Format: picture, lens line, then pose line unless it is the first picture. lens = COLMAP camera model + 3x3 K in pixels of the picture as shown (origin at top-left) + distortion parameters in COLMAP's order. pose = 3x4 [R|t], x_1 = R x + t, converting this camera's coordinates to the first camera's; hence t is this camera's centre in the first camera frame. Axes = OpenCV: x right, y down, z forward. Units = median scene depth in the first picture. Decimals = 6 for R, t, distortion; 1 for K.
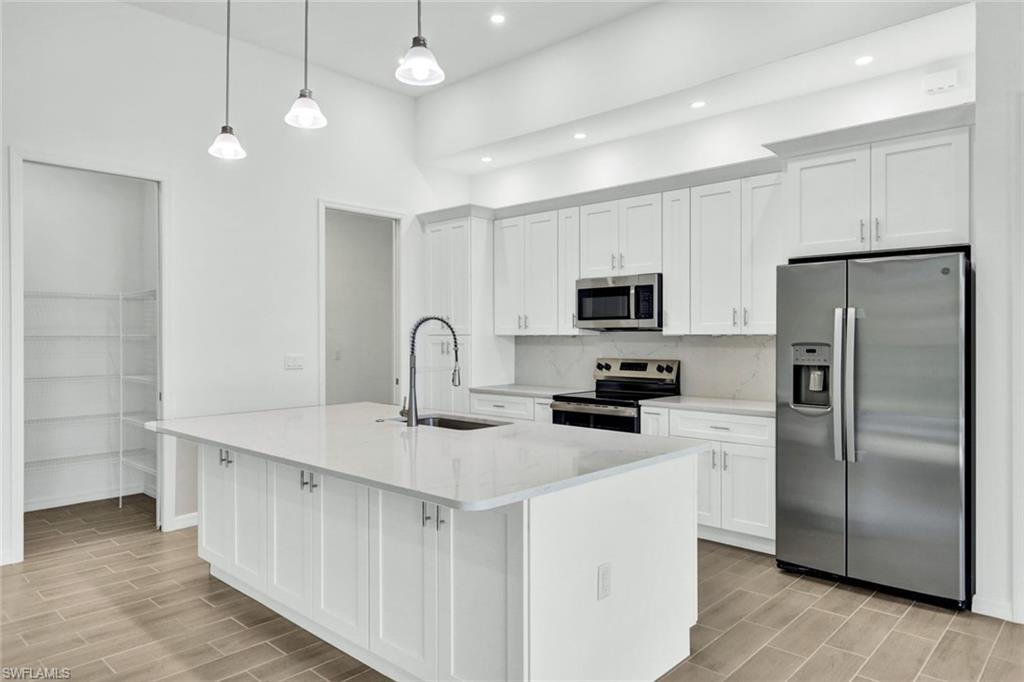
lens RADIAL K [[662.6, 0, 516.7], [0, 662.6, 333.4], [0, 0, 1]] dist [0.003330, 0.005042]
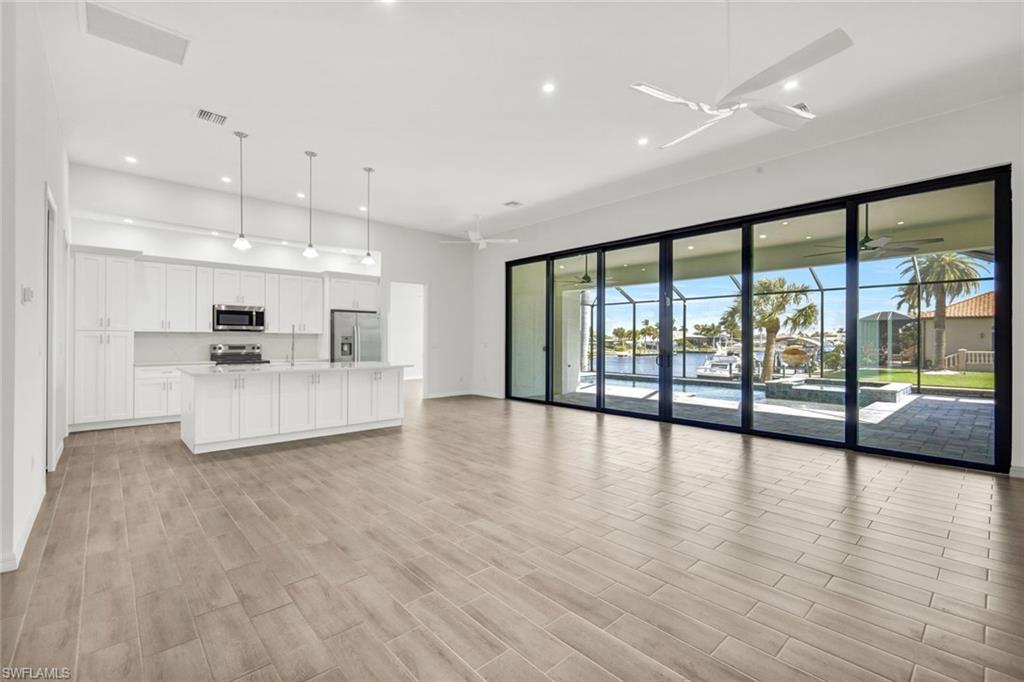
lens RADIAL K [[445.3, 0, 509.1], [0, 445.3, 338.9], [0, 0, 1]] dist [0.006511, -0.000671]
pose [[0.089937, 0.005722, 0.995931, -1.476268], [-0.007408, 0.999960, -0.005076, 0.027894], [-0.995920, -0.006922, 0.089975, -0.014756]]
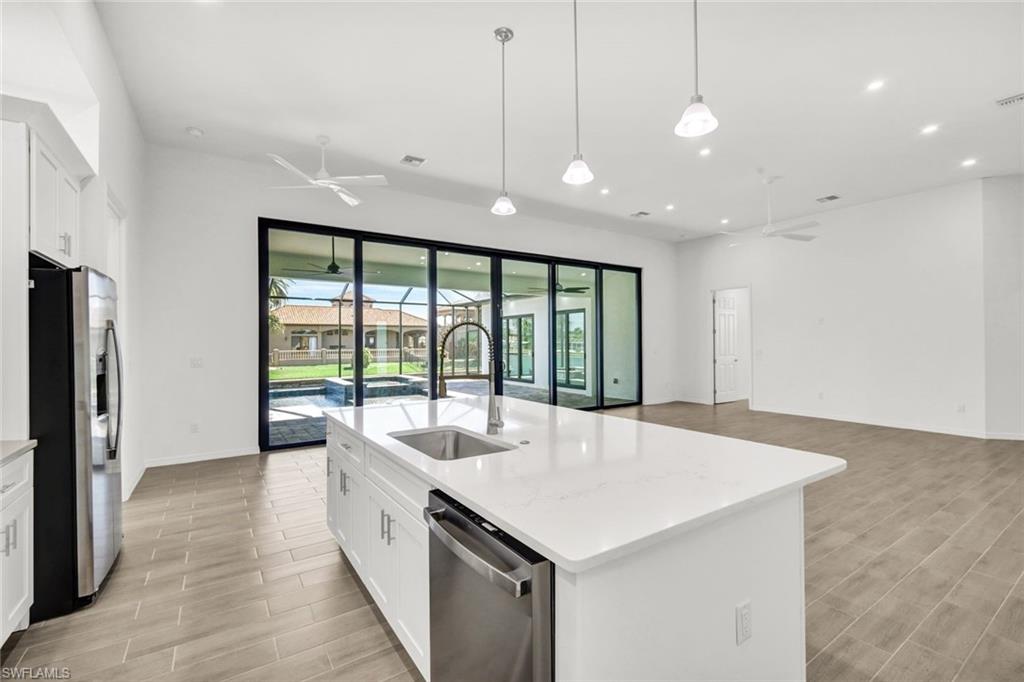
lens RADIAL K [[445.3, 0, 512.6], [0, 445.3, 337.9], [0, 0, 1]] dist [0.006511, -0.000671]
pose [[-0.972823, 0.008502, 0.231394, -0.272730], [0.005671, 0.999901, -0.012895, 0.004219], [-0.231481, -0.011232, -0.972775, 1.303288]]
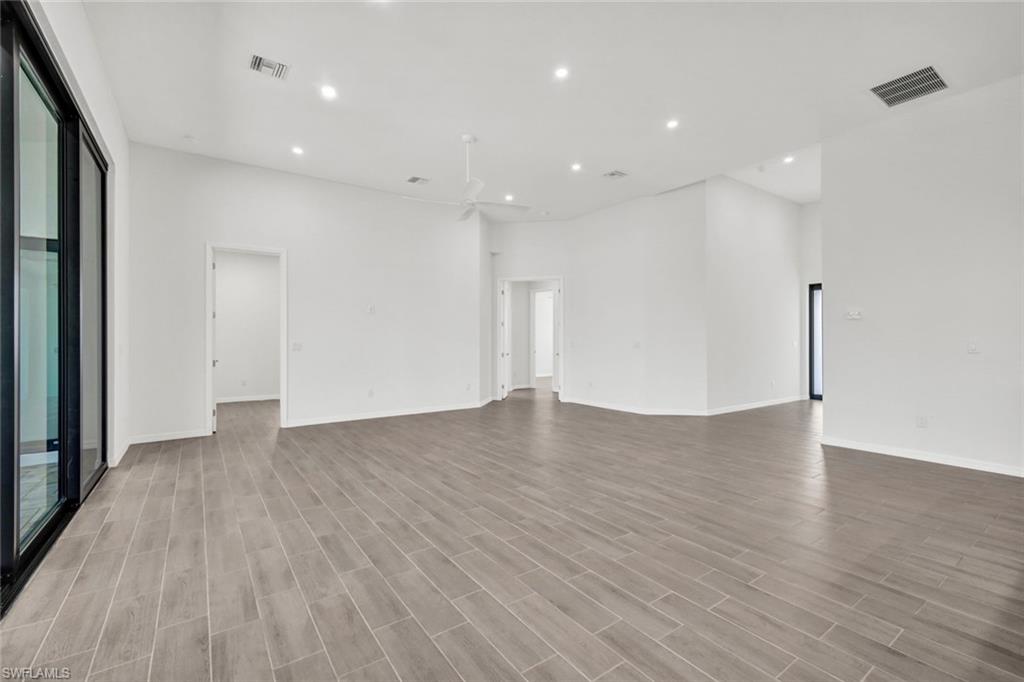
lens RADIAL K [[445.3, 0, 514.7], [0, 445.3, 339.4], [0, 0, 1]] dist [0.006511, -0.000671]
pose [[-0.202599, 0.002946, -0.979257, 0.413364], [0.004335, 0.999988, 0.002111, 0.028705], [0.979252, -0.003817, -0.202609, 0.077879]]
